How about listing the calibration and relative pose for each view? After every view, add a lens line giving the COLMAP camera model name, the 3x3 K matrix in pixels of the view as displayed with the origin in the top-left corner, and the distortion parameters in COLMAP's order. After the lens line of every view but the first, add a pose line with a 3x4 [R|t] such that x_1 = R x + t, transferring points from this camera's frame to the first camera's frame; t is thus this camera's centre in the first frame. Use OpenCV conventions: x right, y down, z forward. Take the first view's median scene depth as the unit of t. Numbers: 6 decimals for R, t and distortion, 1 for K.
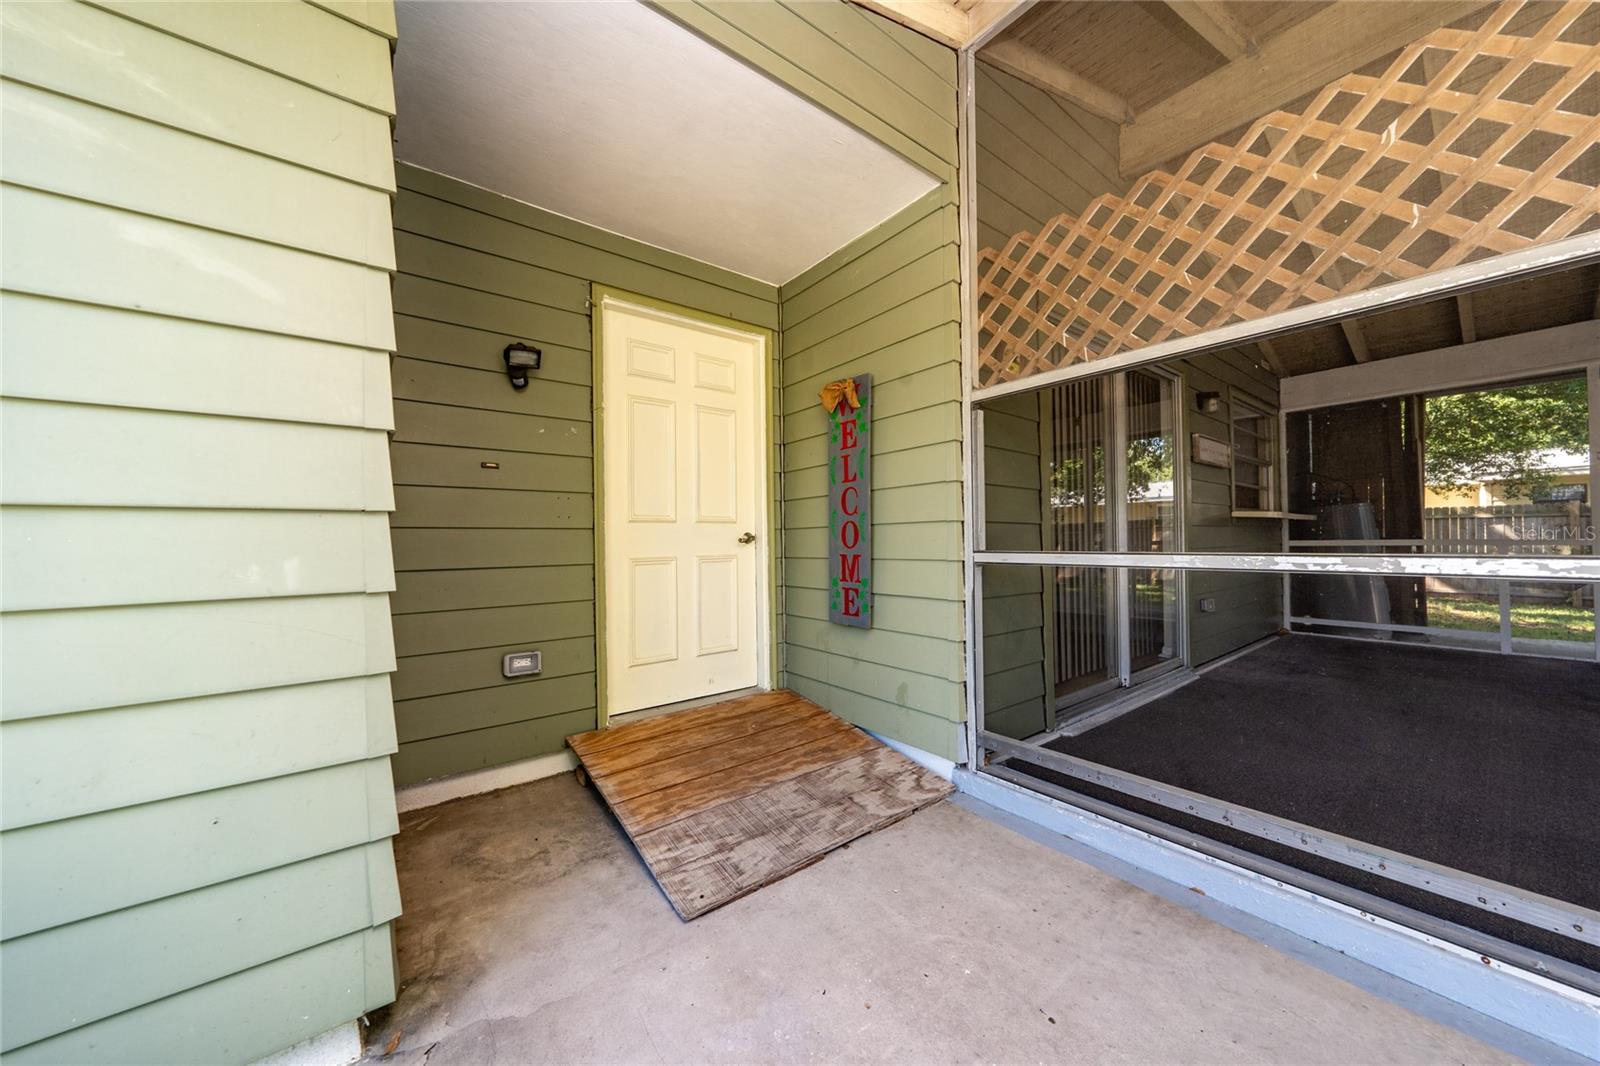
lens RADIAL K [[554.0, 0, 801.3], [0, 554.0, 530.2], [0, 0, 1]] dist [-0.004746, 0.000116]
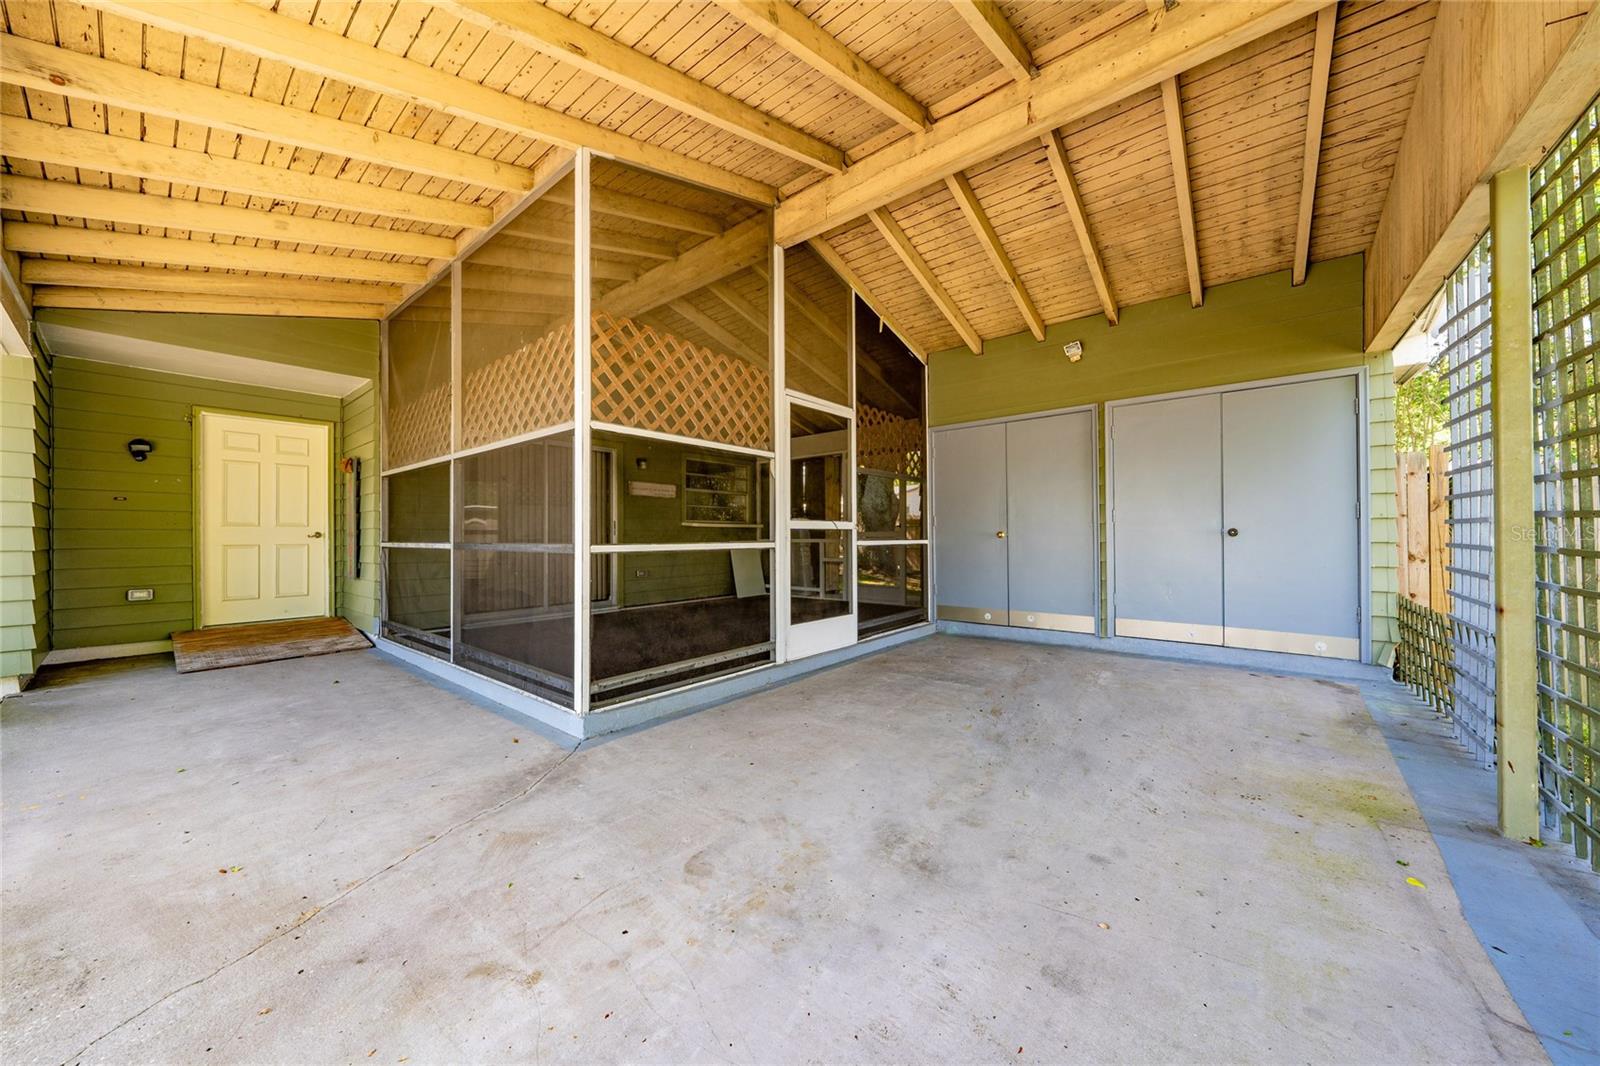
lens RADIAL K [[554.0, 0, 807.8], [0, 554.0, 527.2], [0, 0, 1]] dist [-0.004746, 0.000116]
pose [[0.973730, 0.013782, 0.227288, 1.286772], [-0.014142, 0.999900, -0.000043, -0.038827], [-0.227266, -0.003173, 0.973828, -1.383800]]
